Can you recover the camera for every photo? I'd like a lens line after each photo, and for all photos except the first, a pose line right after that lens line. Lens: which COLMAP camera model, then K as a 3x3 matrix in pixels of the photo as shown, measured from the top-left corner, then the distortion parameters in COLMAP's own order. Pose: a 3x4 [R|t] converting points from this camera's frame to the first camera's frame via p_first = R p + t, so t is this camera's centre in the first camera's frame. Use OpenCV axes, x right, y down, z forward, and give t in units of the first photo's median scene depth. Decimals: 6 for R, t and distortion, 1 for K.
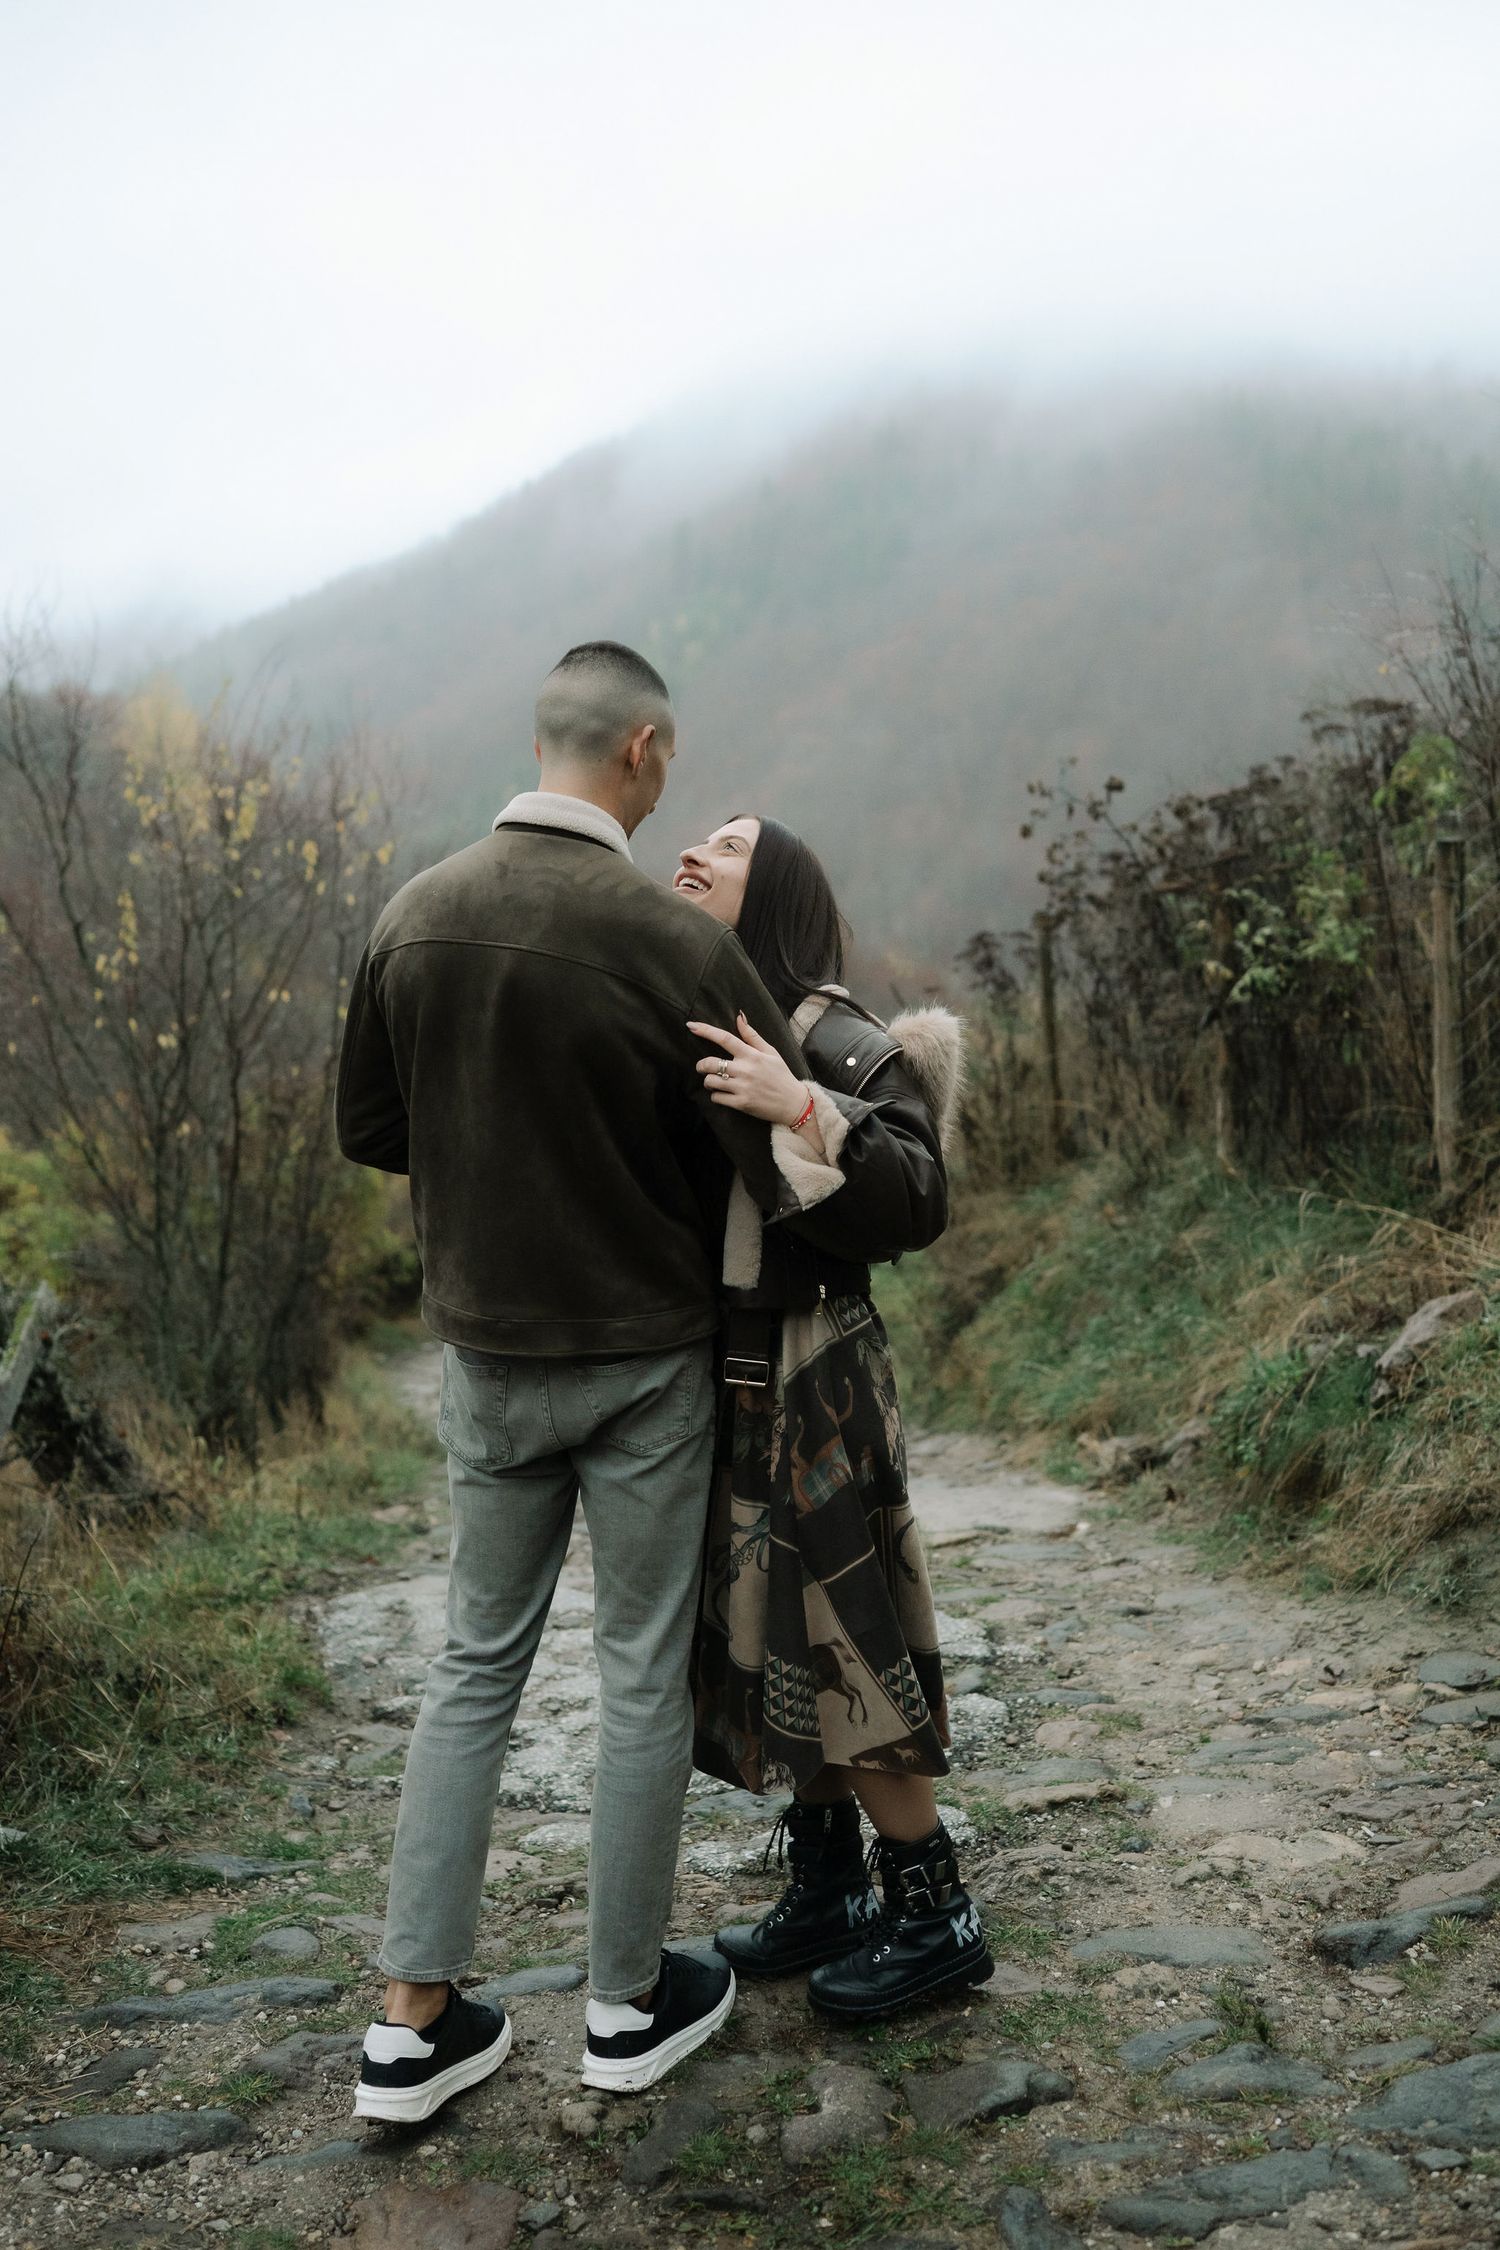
lens RADIAL K [[2118.1, 0, 747.7], [0, 2118.1, 1115.4], [0, 0, 1]] dist [0.000828, 0.000000]
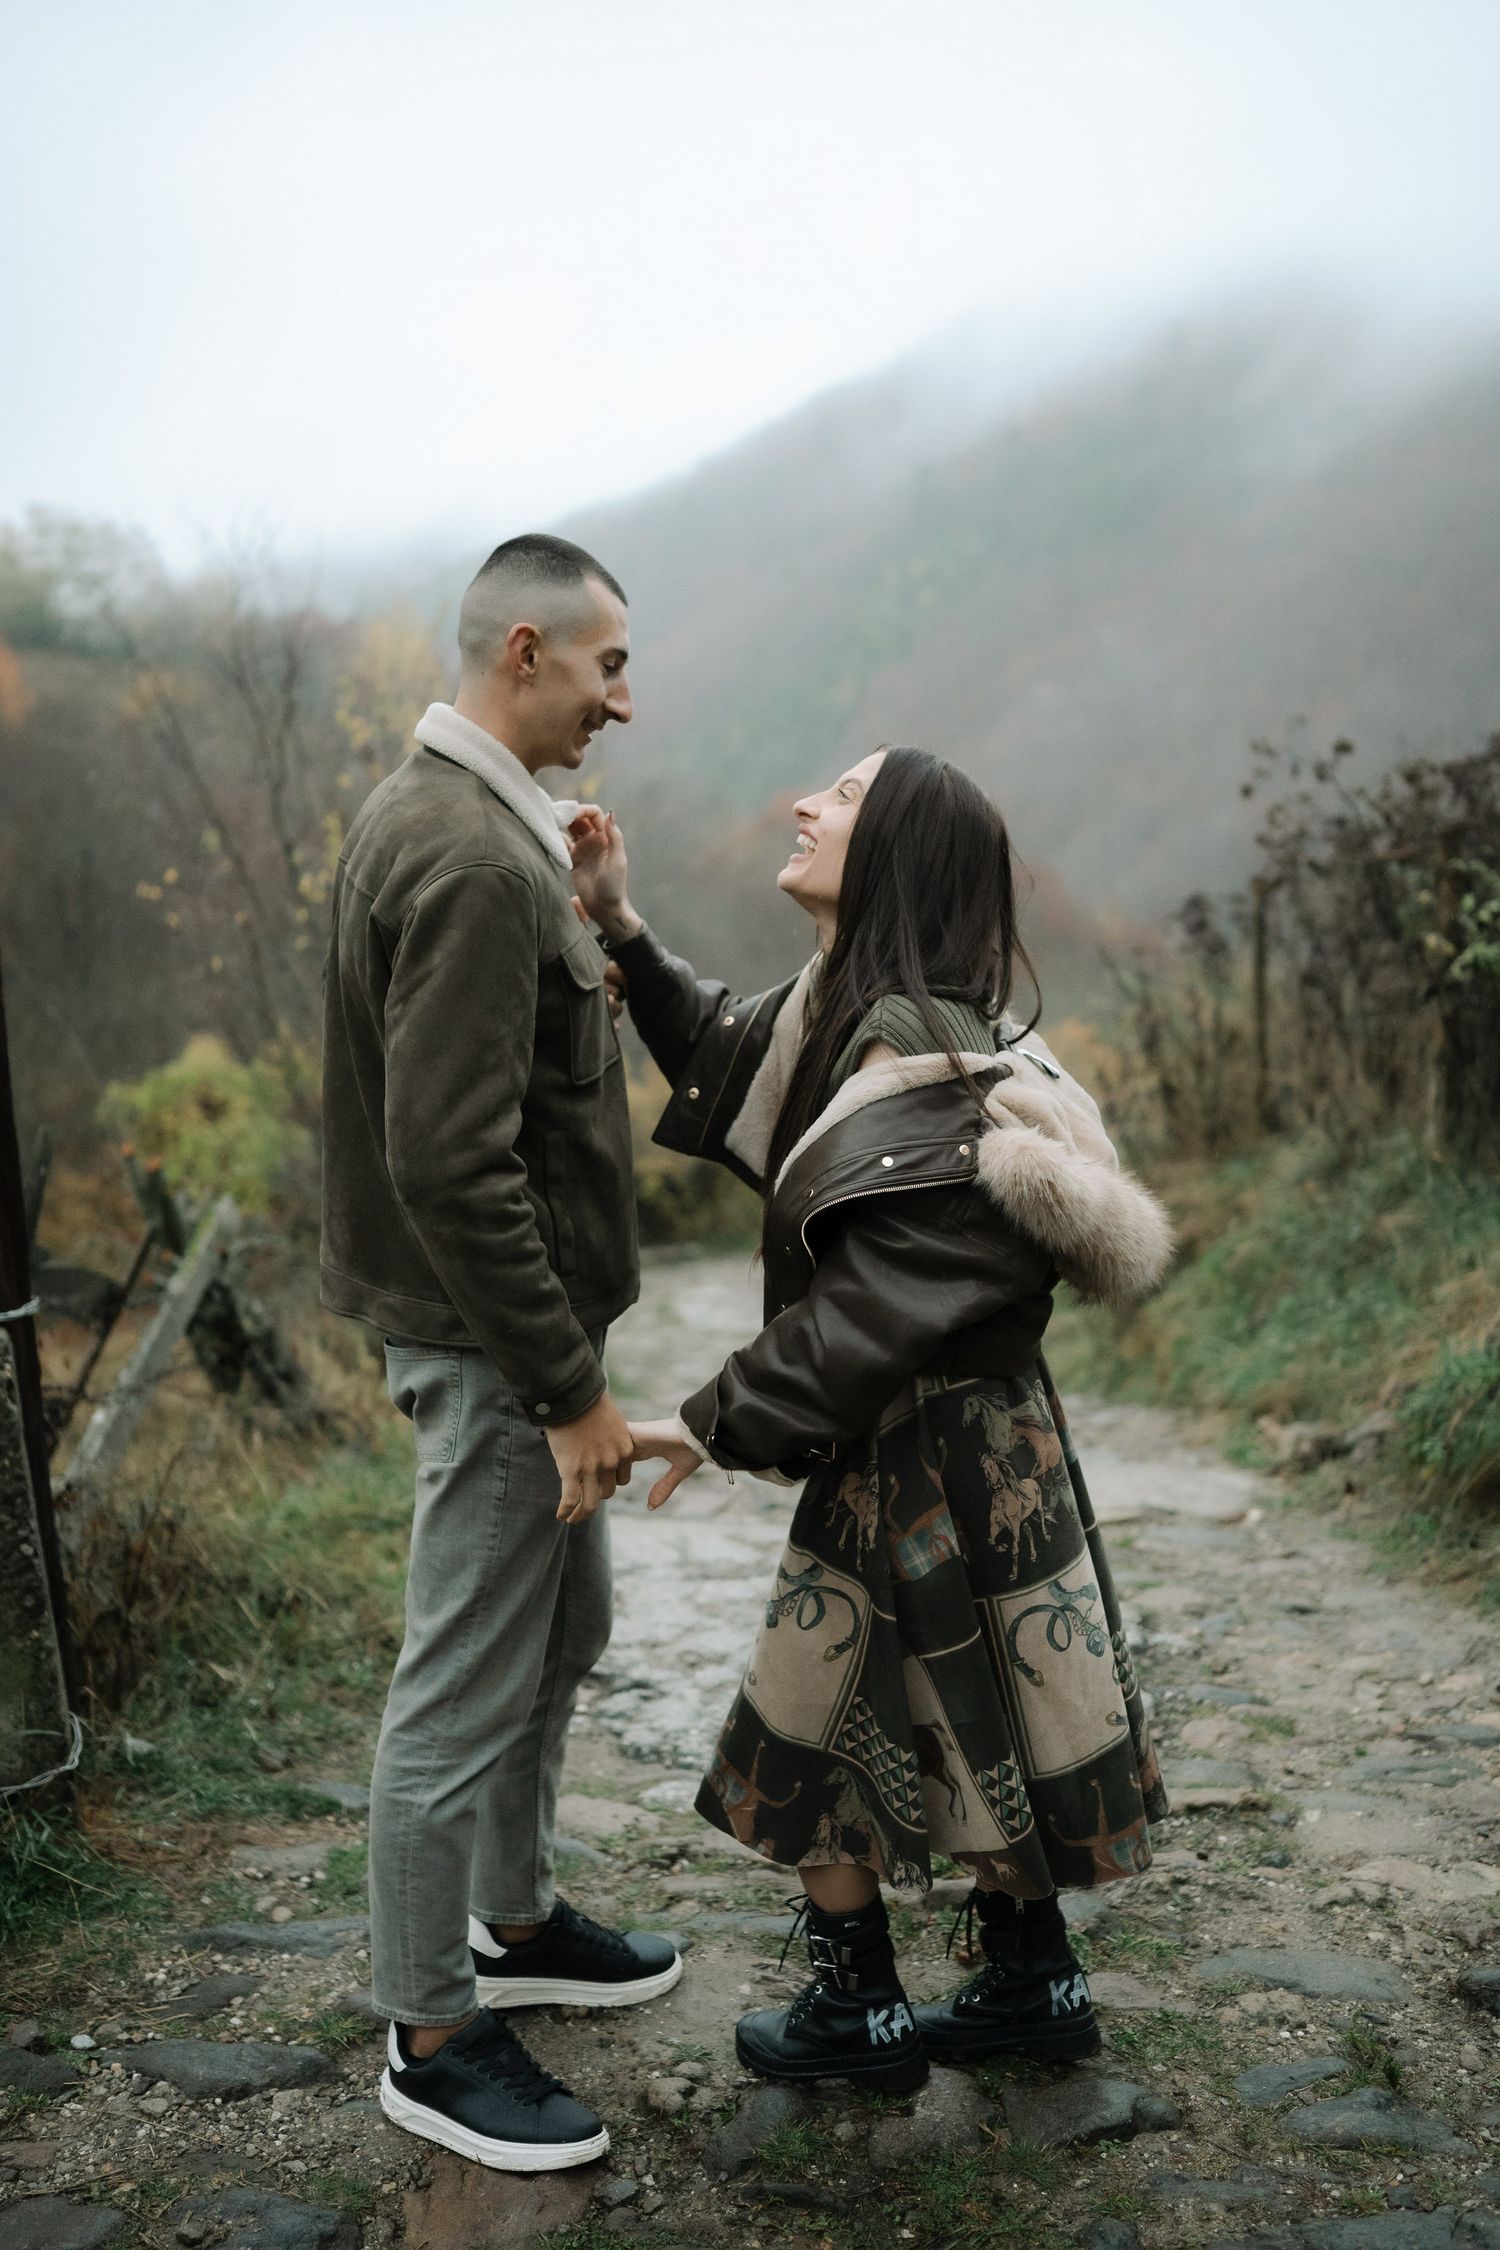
lens RADIAL K [[2118.1, 0, 749.7], [0, 2118.1, 1131.7], [0, 0, 1]] dist [0.000828, 0.000000]
pose [[0.993769, 0.058040, -0.095150, 0.008935], [-0.054910, 0.997871, 0.035199, -0.001101], [0.096990, -0.029755, 0.994840, 0.017984]]
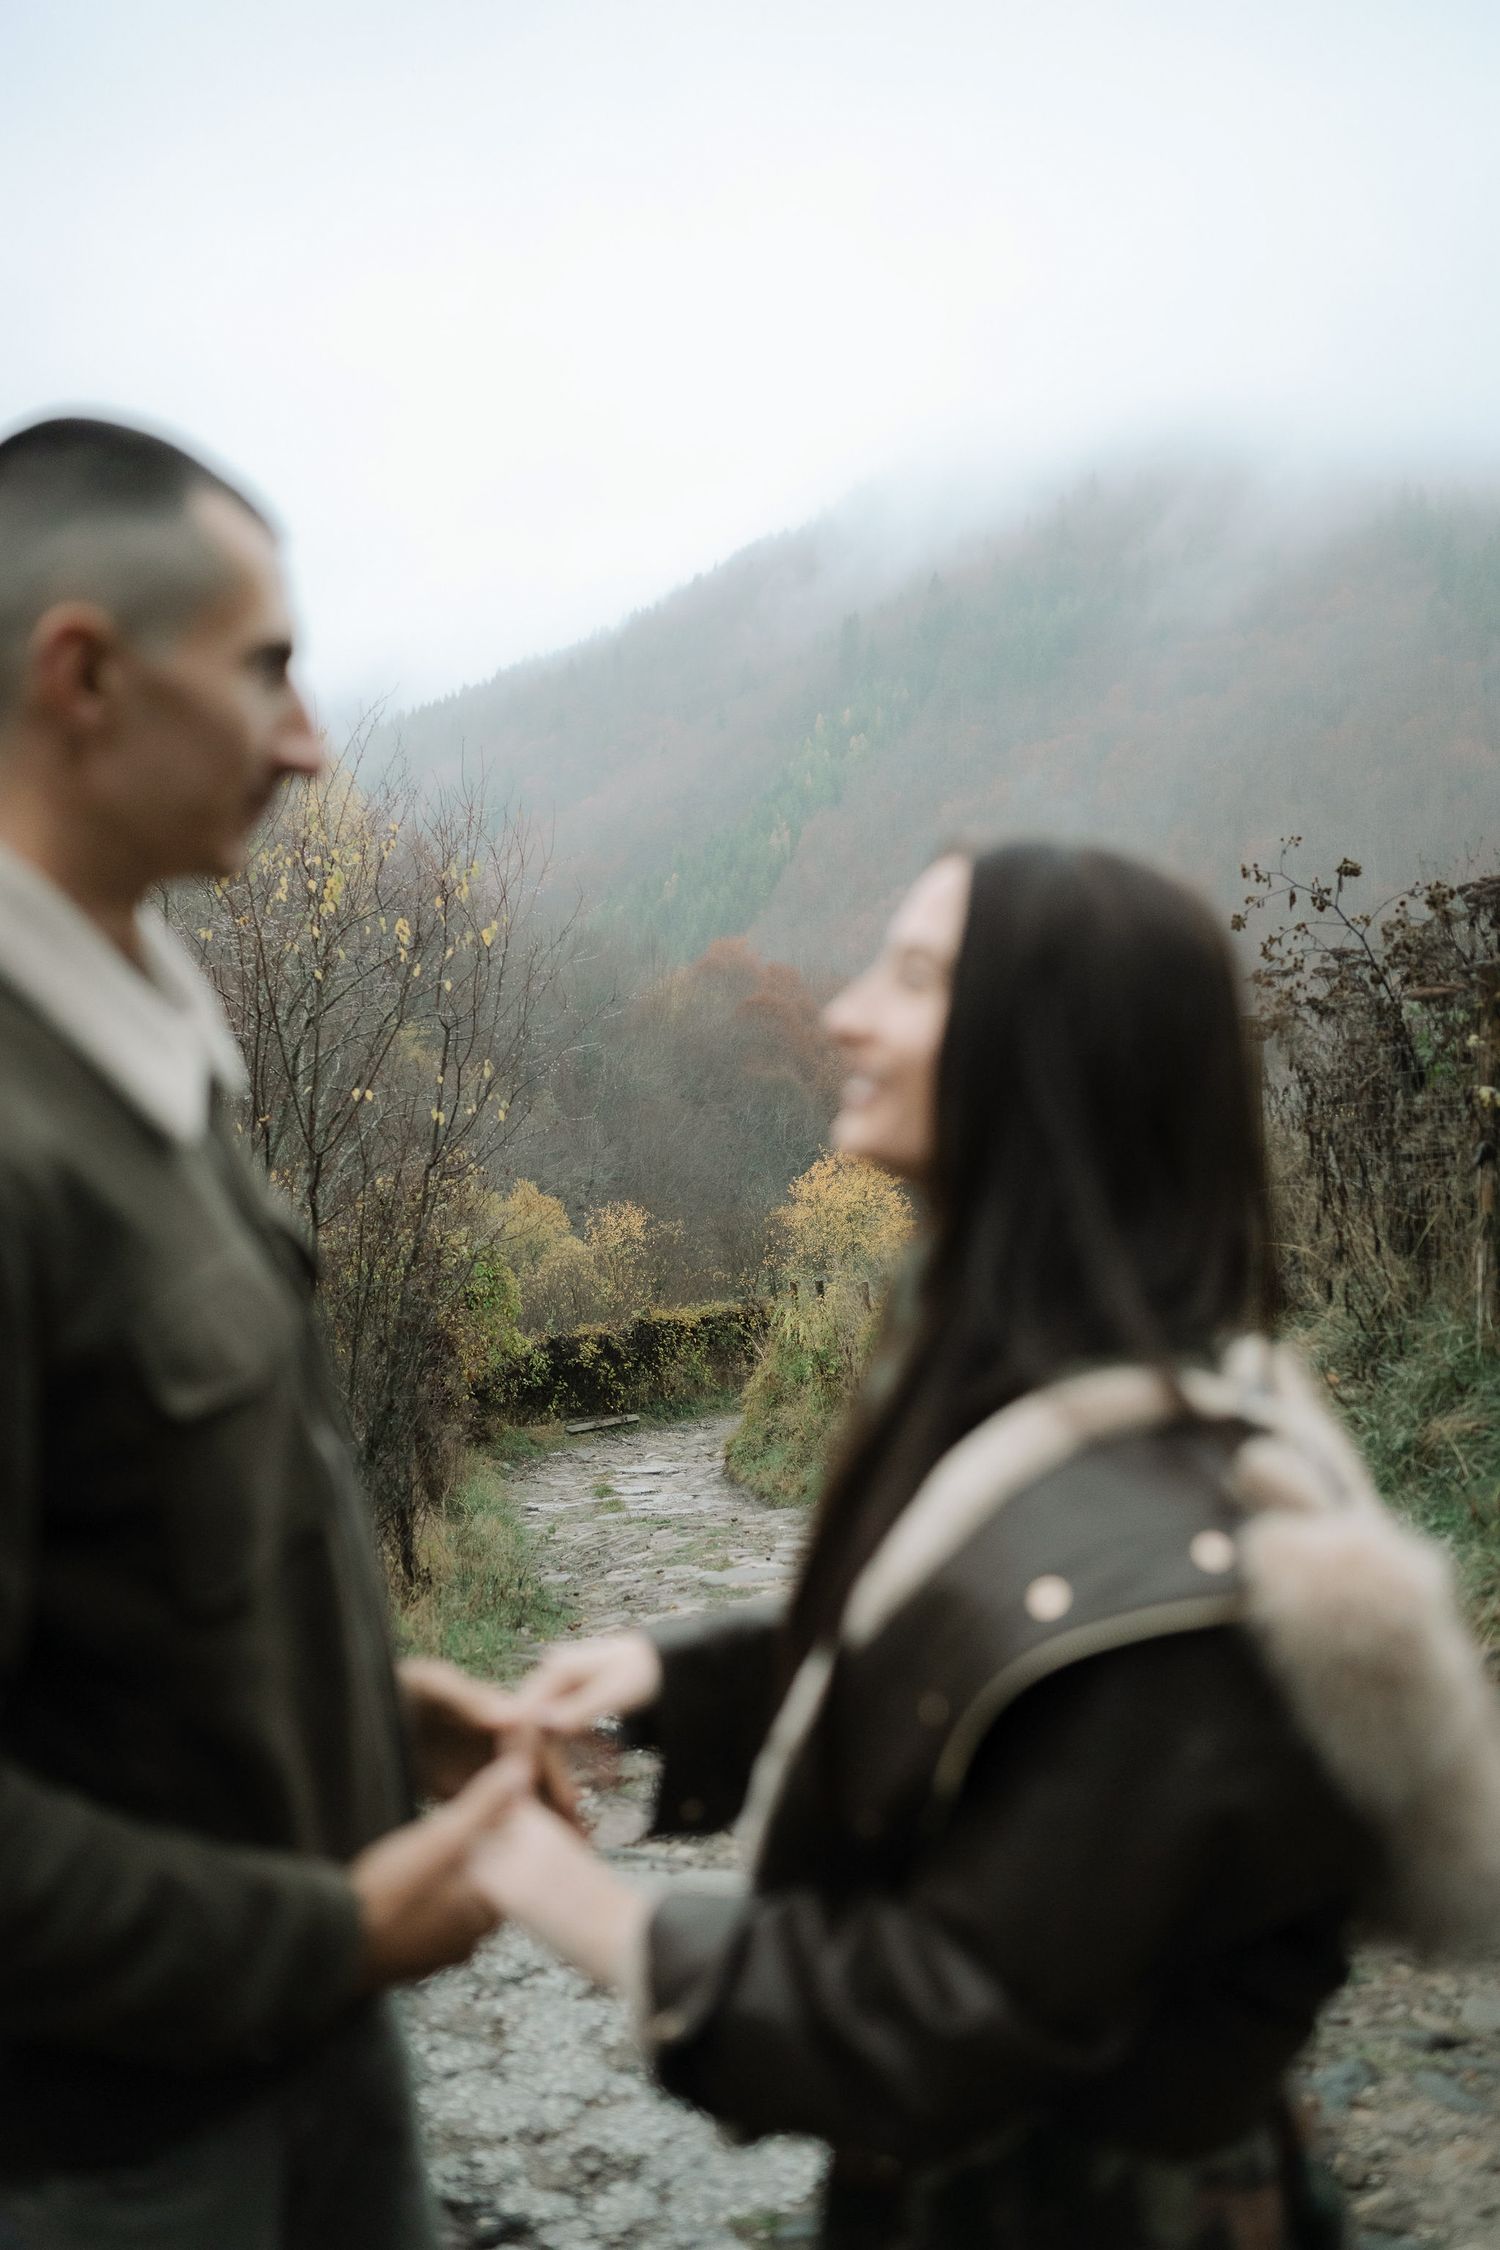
lens RADIAL K [[2118.1, 0, 754.0], [0, 2118.1, 1116.1], [0, 0, 1]] dist [0.000828, 0.000000]
pose [[0.997219, 0.024969, -0.070226, 0.000441], [-0.027931, 0.998747, -0.041518, -0.020222], [0.069102, 0.043364, 0.996667, 0.182073]]
